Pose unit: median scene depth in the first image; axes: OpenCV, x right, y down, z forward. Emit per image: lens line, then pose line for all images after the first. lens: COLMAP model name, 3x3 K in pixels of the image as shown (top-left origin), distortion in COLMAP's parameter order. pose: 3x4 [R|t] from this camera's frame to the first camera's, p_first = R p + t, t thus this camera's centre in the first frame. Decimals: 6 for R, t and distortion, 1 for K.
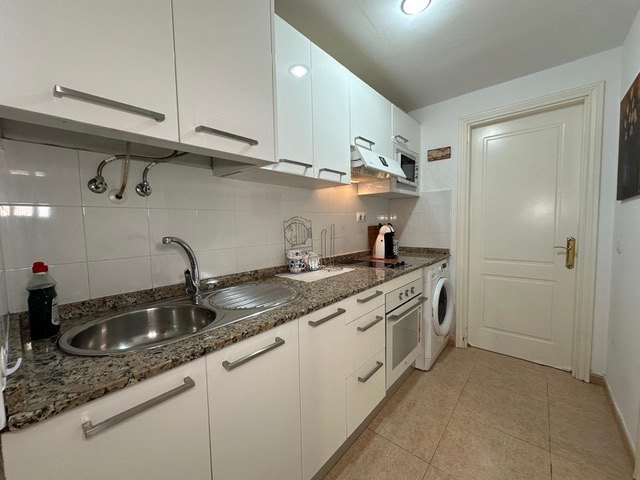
lens RADIAL K [[261.6, 0, 320.0], [0, 261.6, 240.0], [0, 0, 1]] dist [0.010137, -0.000045]
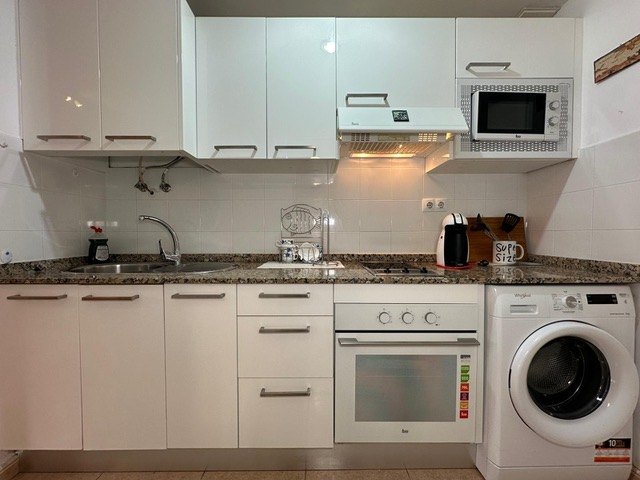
lens RADIAL K [[261.6, 0, 320.0], [0, 261.6, 240.0], [0, 0, 1]] dist [0.010137, -0.000045]
pose [[0.658107, 0.047341, -0.751435, 0.682549], [-0.060667, 0.998110, 0.009749, 0.026737], [0.750476, 0.039172, 0.659735, 0.446909]]
